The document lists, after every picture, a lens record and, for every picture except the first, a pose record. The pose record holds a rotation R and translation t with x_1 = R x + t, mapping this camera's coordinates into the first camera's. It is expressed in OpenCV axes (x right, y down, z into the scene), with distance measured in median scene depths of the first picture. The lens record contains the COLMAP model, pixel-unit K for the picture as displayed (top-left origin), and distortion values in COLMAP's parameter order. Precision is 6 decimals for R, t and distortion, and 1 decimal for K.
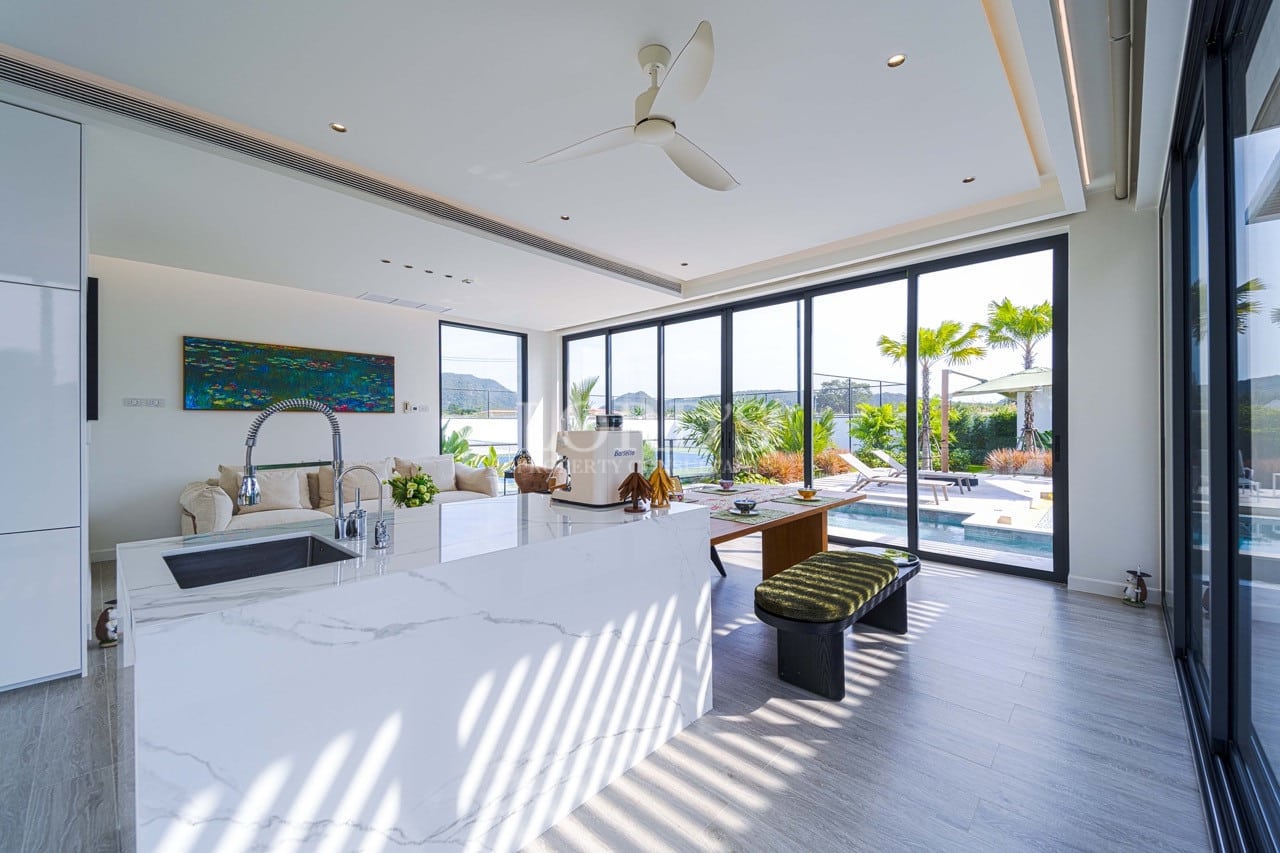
lens RADIAL K [[501.7, 0, 632.6], [0, 501.7, 425.0], [0, 0, 1]] dist [0.043902, -0.007676]
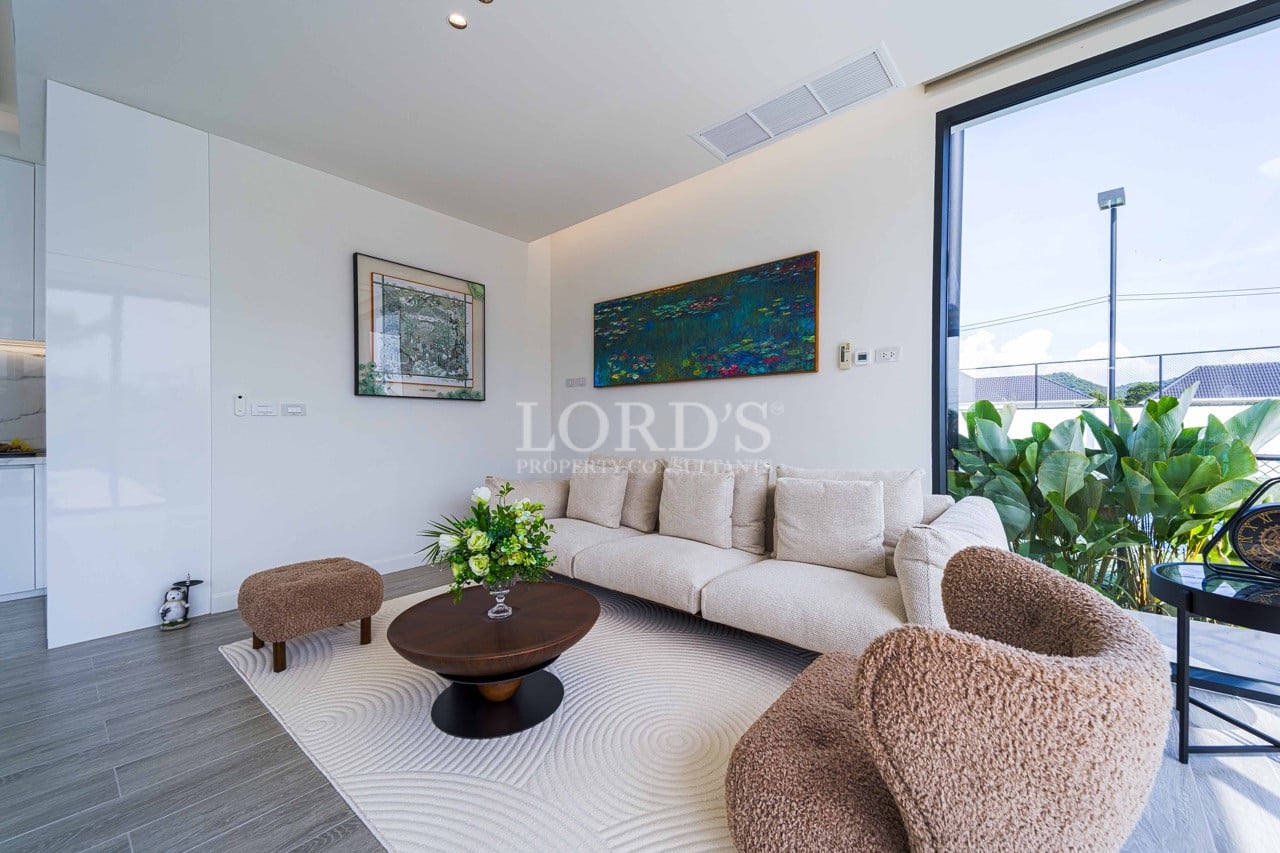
lens RADIAL K [[501.7, 0, 632.4], [0, 501.7, 422.5], [0, 0, 1]] dist [0.043902, -0.007676]
pose [[0.031579, 0.001815, -0.999500, -0.006054], [0.003576, 0.999992, 0.001929, 0.025303], [0.999495, -0.003636, 0.031573, 0.914749]]
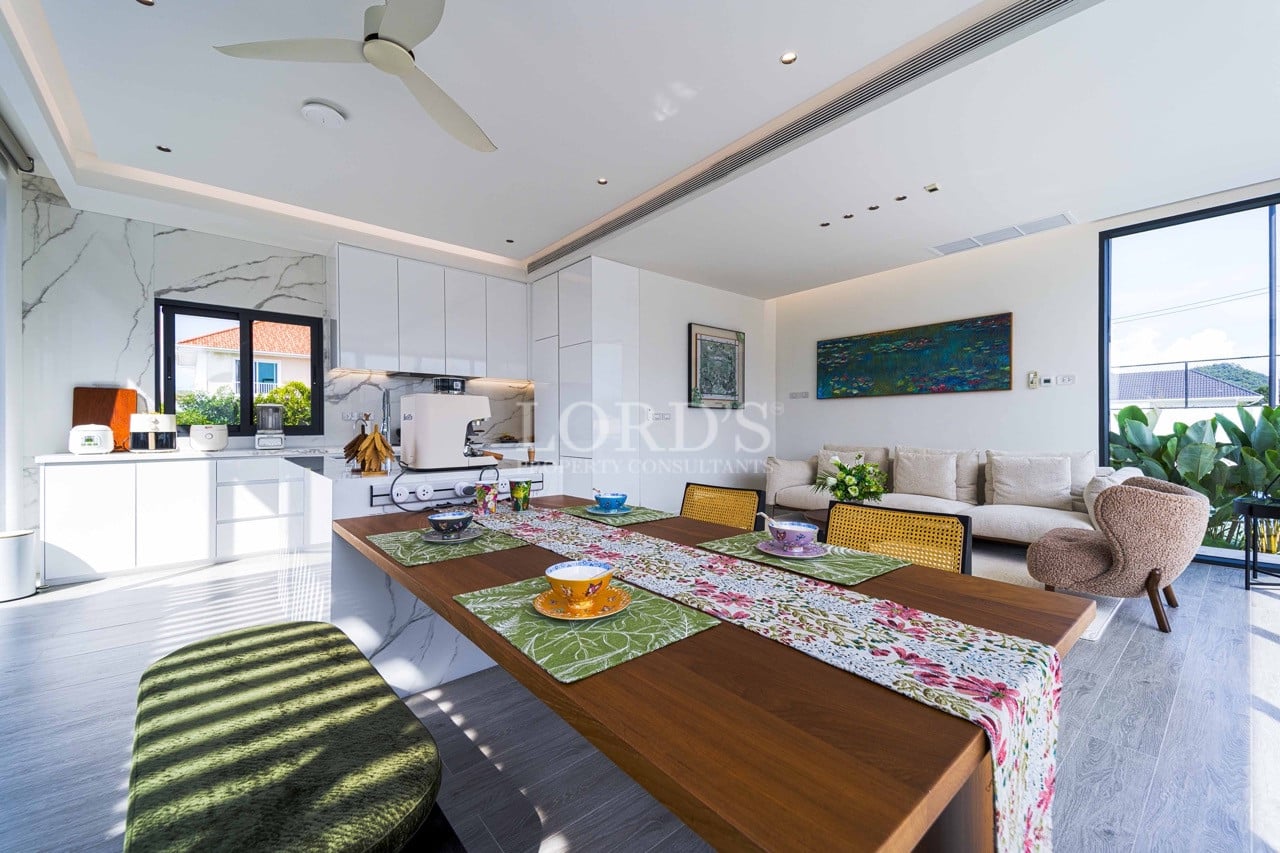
lens RADIAL K [[501.7, 0, 636.3], [0, 501.7, 428.3], [0, 0, 1]] dist [0.043902, -0.007676]
pose [[-0.110432, 0.008718, -0.993845, 0.364683], [0.004648, 0.999955, 0.008255, 0.025951], [0.993873, -0.003708, -0.110468, 0.612302]]
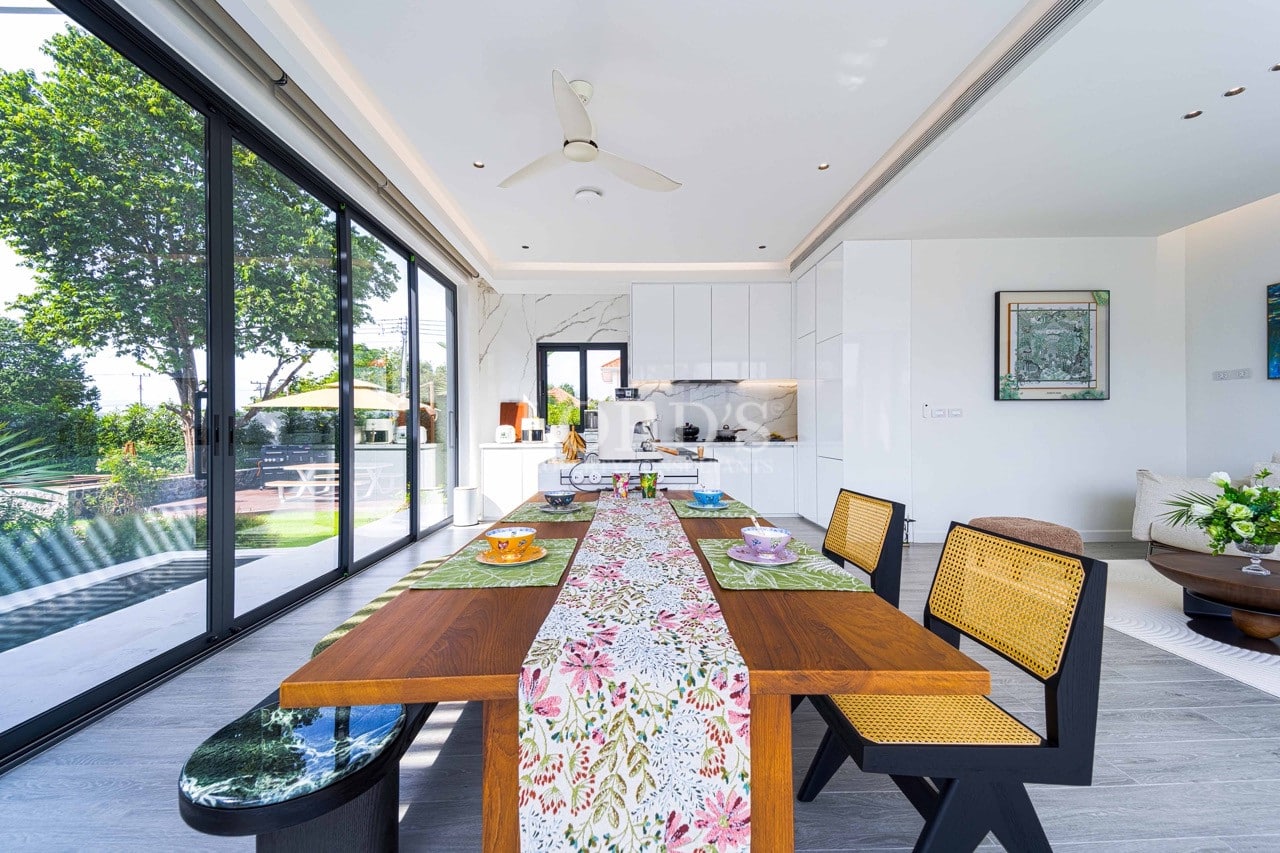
lens RADIAL K [[501.7, 0, 634.8], [0, 501.7, 428.1], [0, 0, 1]] dist [0.043902, -0.007676]
pose [[-0.714217, 0.011824, -0.699824, 0.320837], [0.010471, 0.999926, 0.006207, 0.025589], [0.699846, -0.002895, -0.714288, 0.786764]]
